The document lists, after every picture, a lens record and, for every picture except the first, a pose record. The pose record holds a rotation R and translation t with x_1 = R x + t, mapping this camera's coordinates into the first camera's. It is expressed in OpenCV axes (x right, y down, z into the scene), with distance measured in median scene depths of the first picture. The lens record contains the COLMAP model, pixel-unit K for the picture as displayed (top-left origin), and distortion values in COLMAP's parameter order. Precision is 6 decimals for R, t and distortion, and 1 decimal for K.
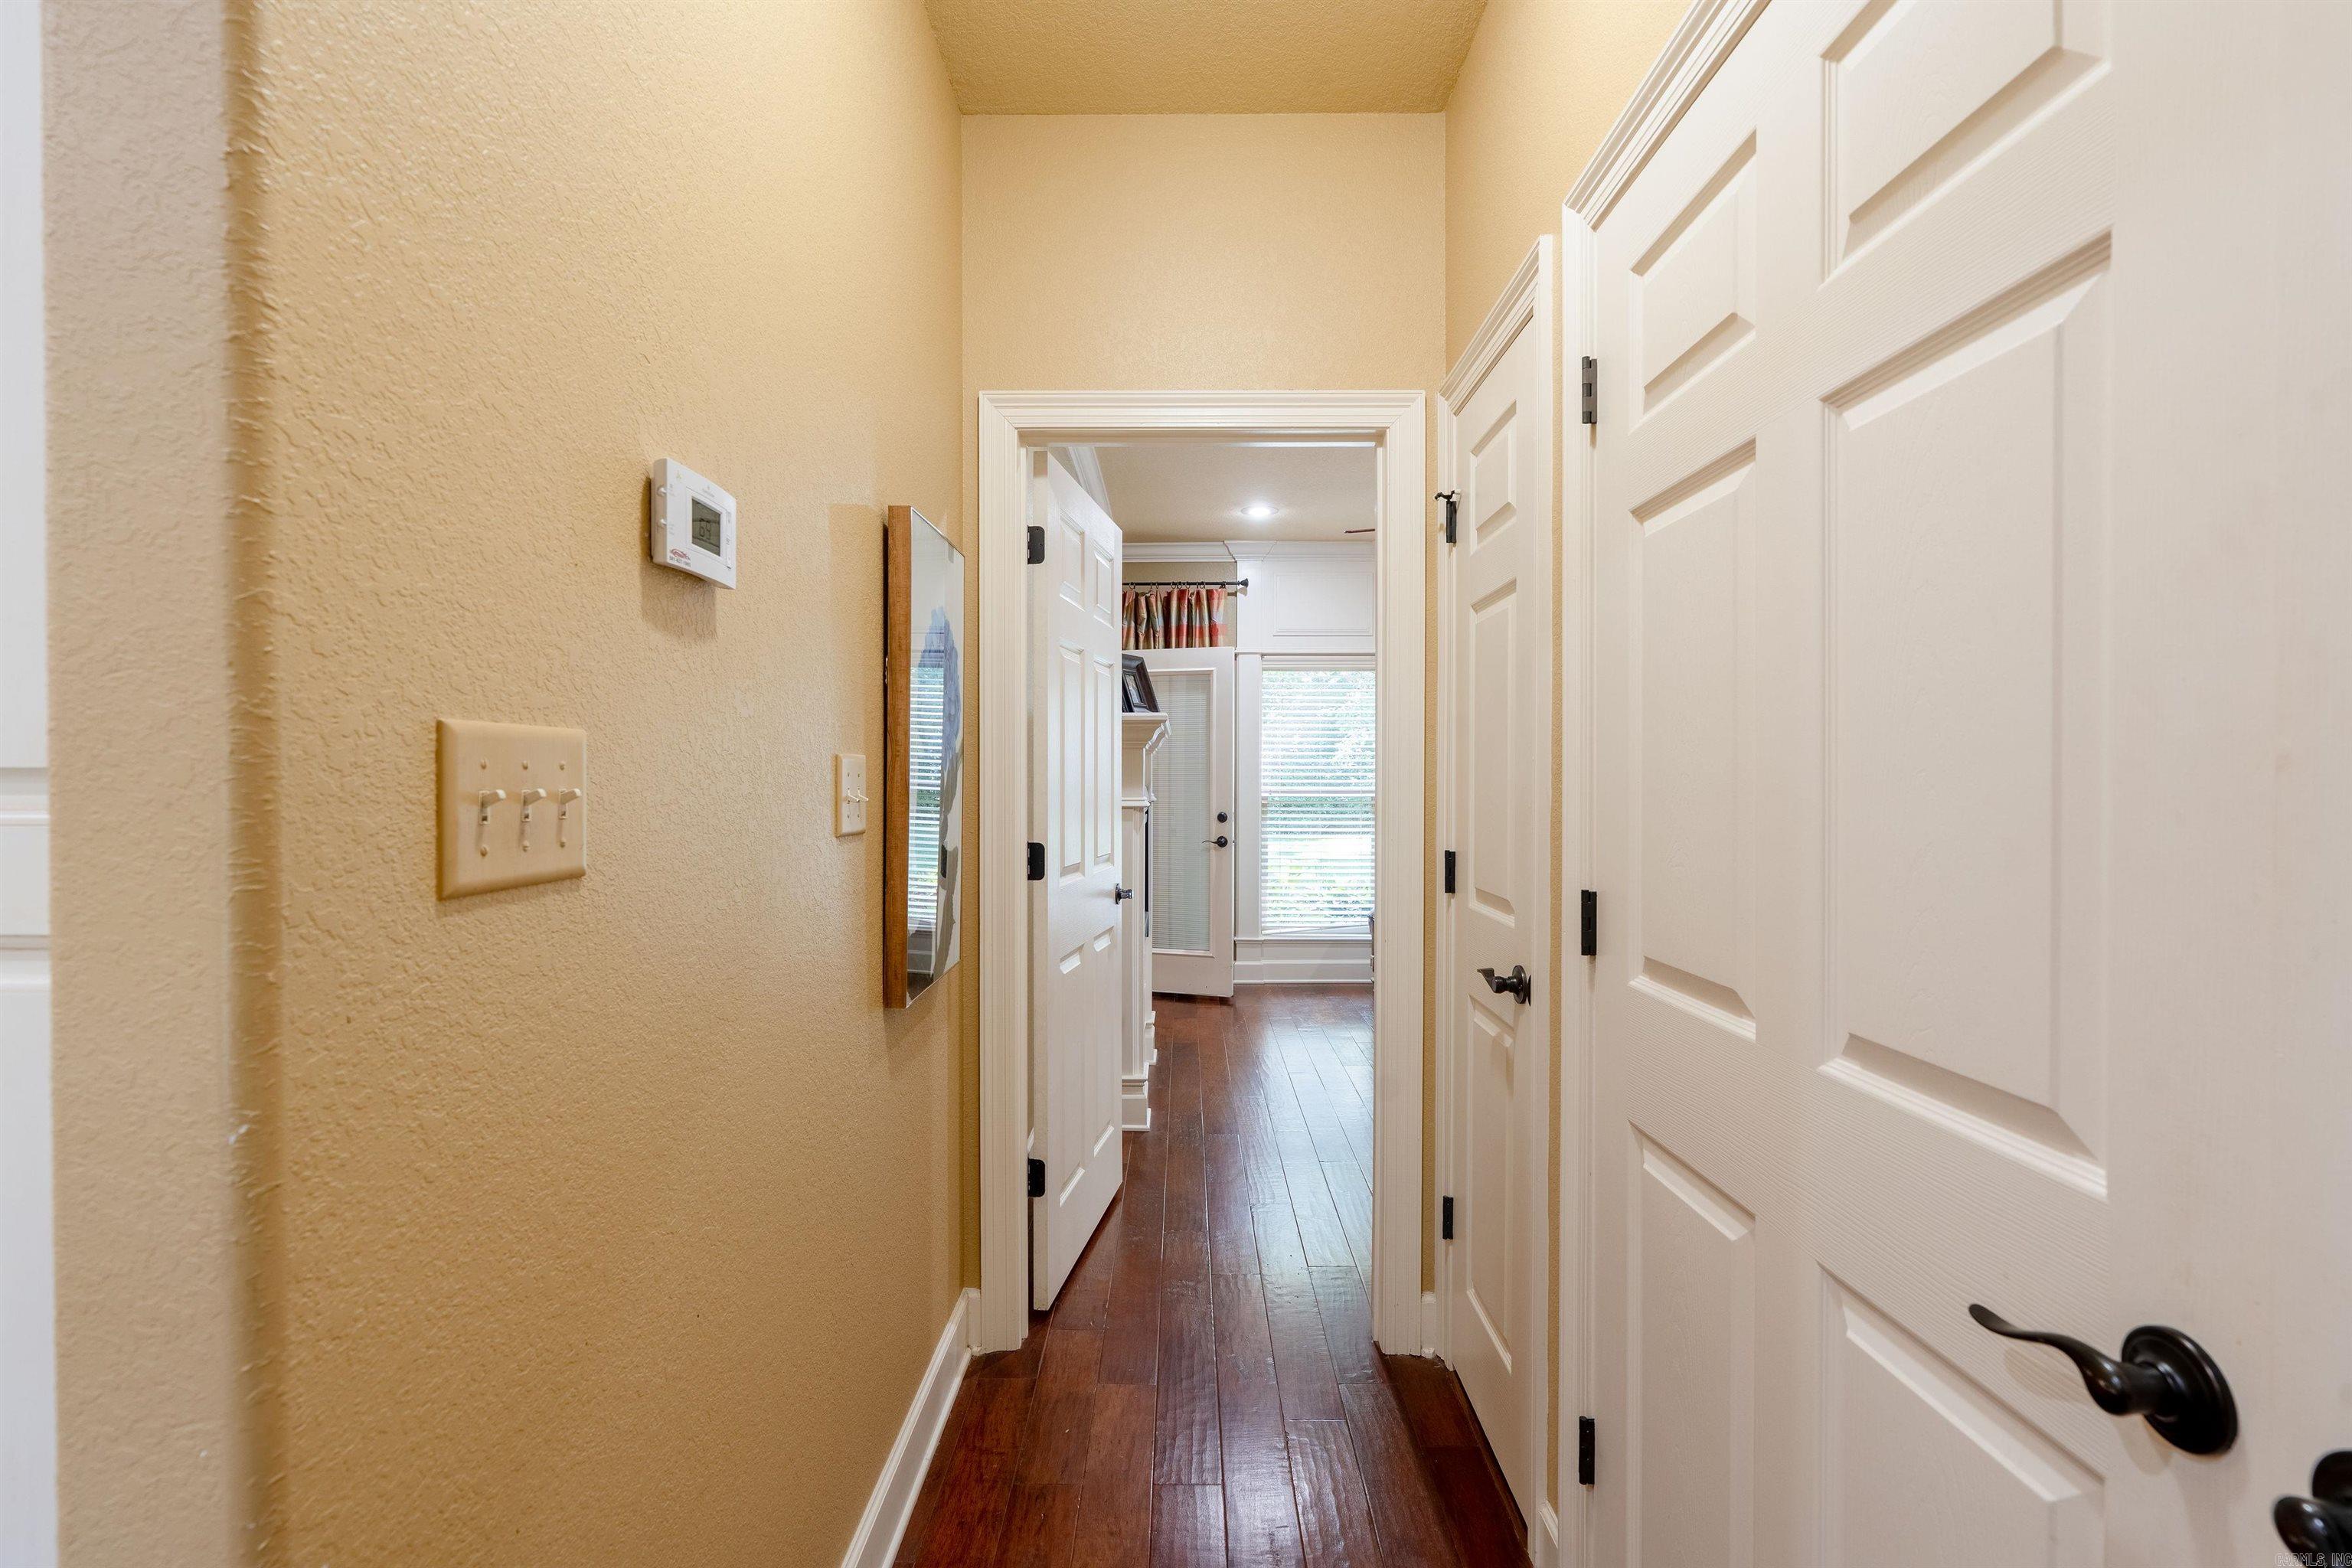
lens RADIAL K [[1059.0, 0, 1177.2], [0, 1059.0, 776.6], [0, 0, 1]] dist [-0.005498, 0.002485]
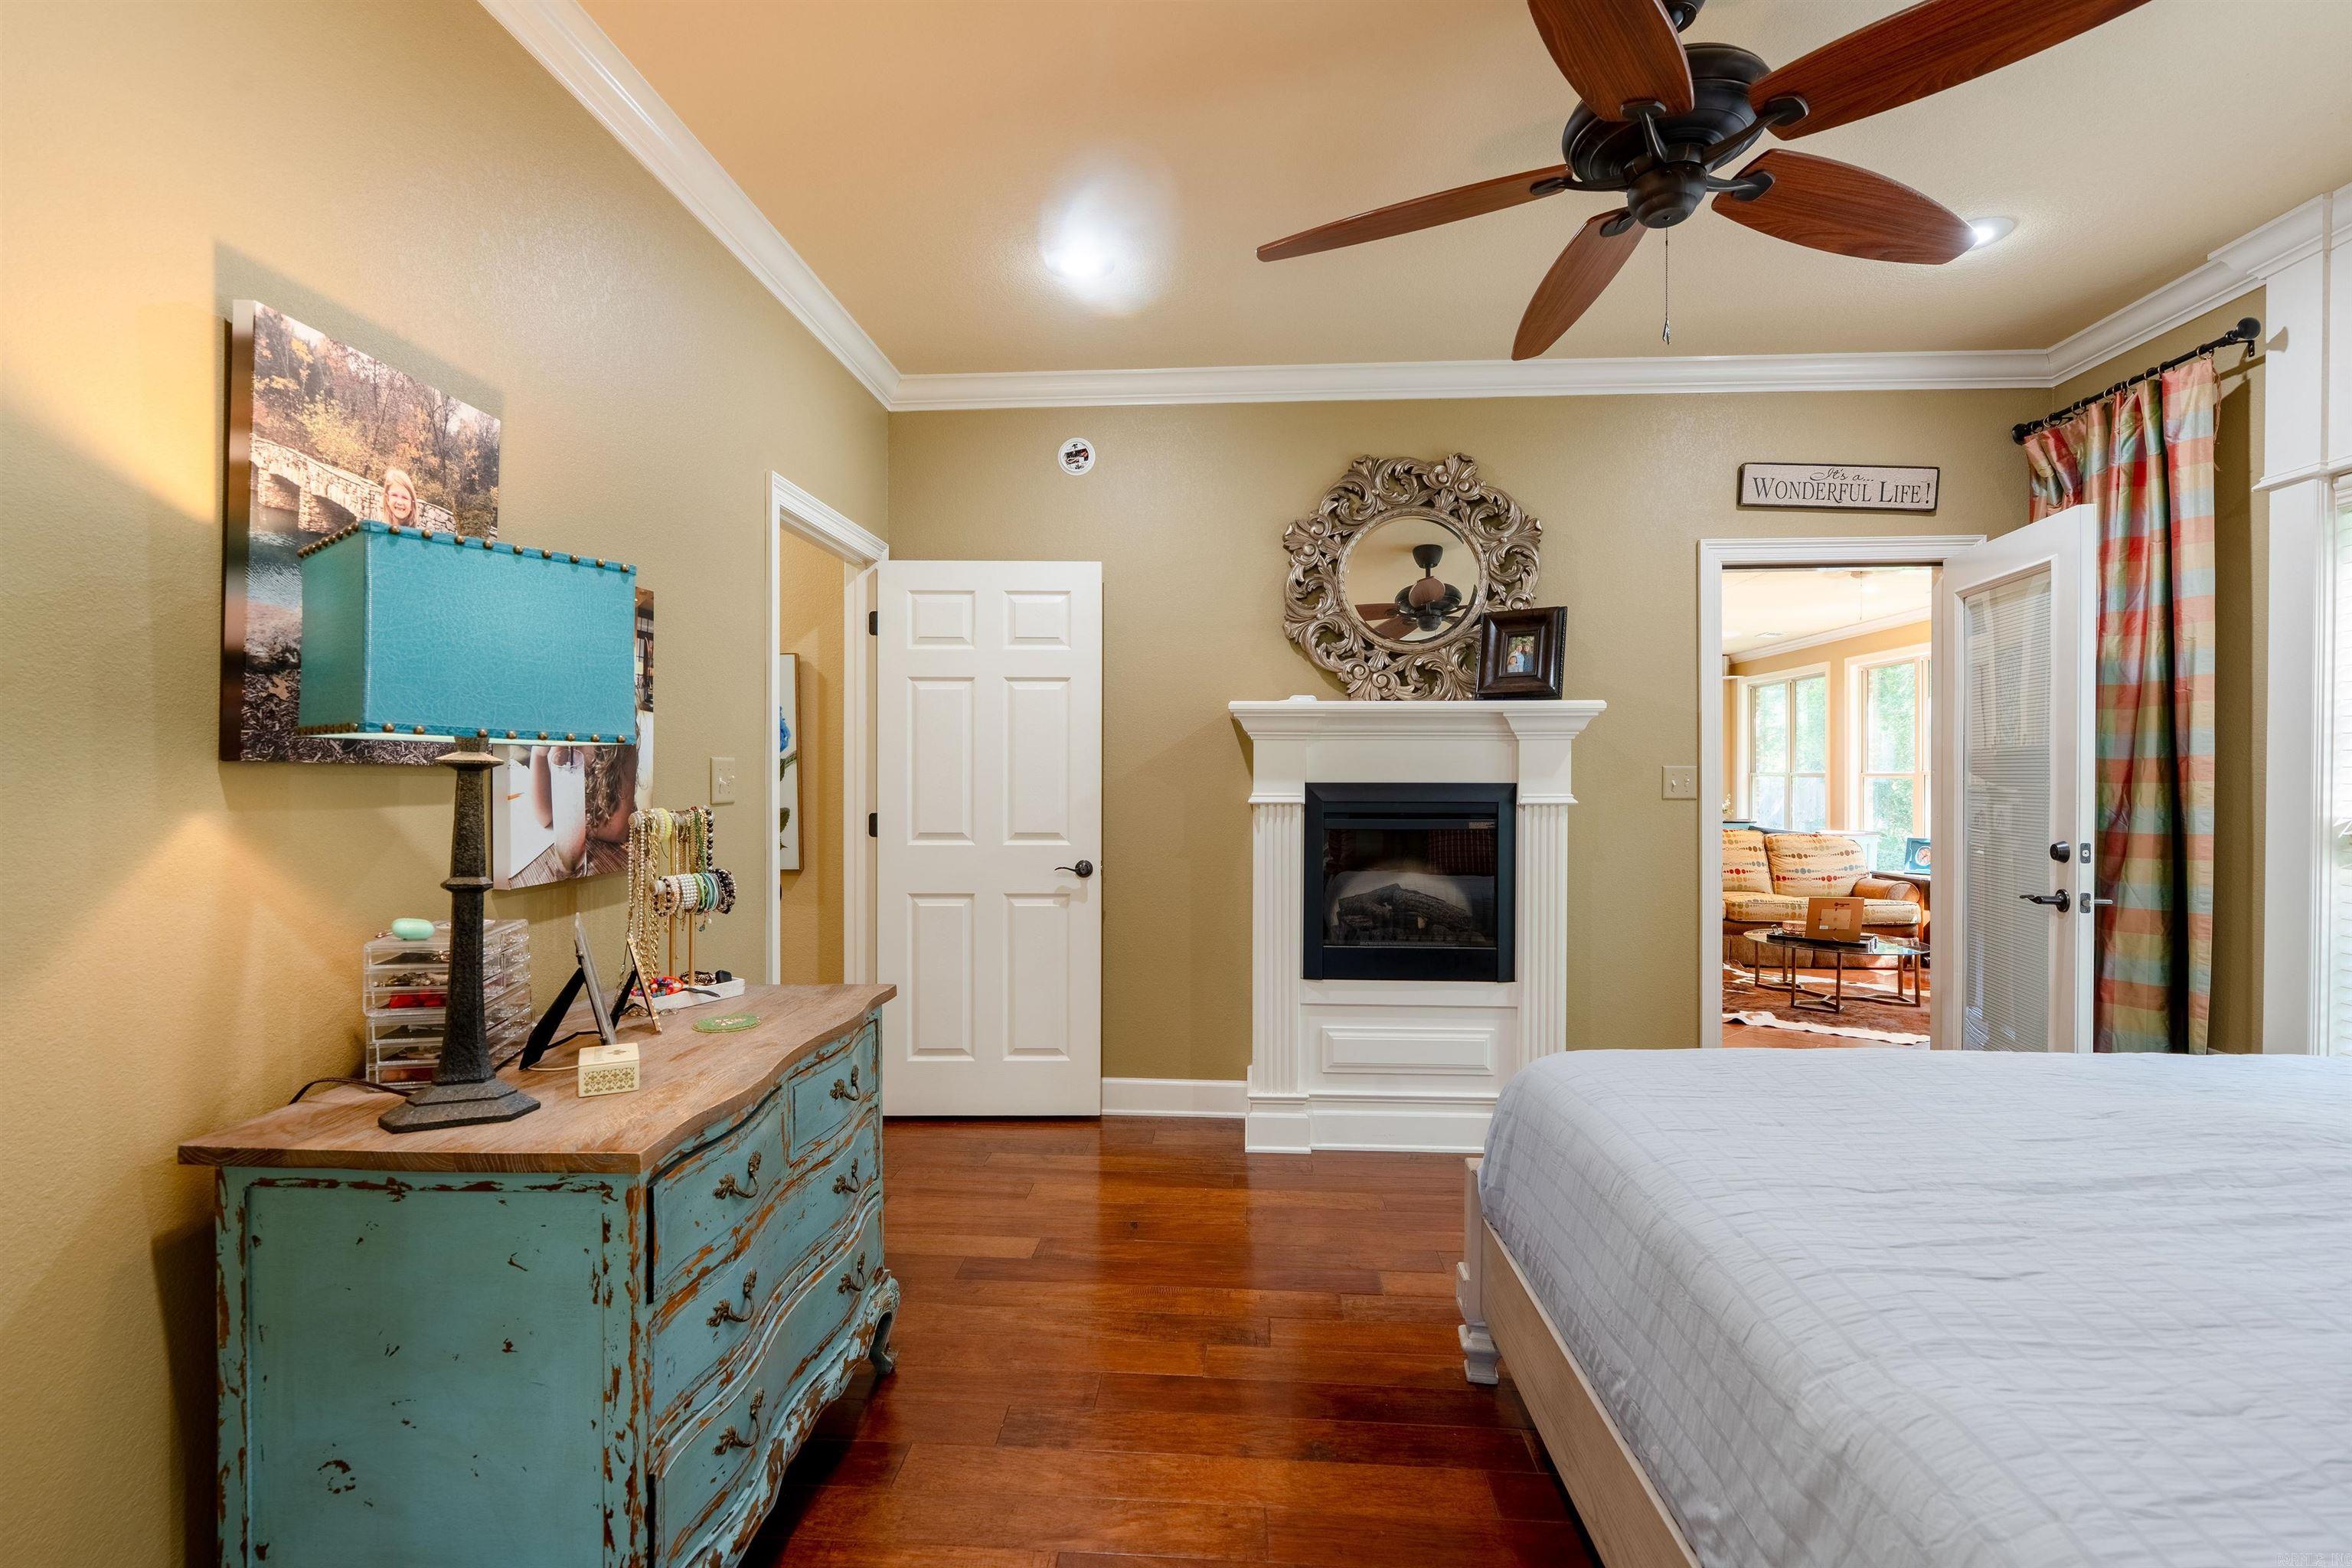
lens RADIAL K [[1059.0, 0, 1173.0], [0, 1059.0, 784.8], [0, 0, 1]] dist [-0.005498, 0.002485]
pose [[-0.069609, 0.007543, -0.997546, 0.536701], [-0.000943, 0.999970, 0.007627, 0.002930], [0.997574, 0.001472, -0.069600, 0.591230]]
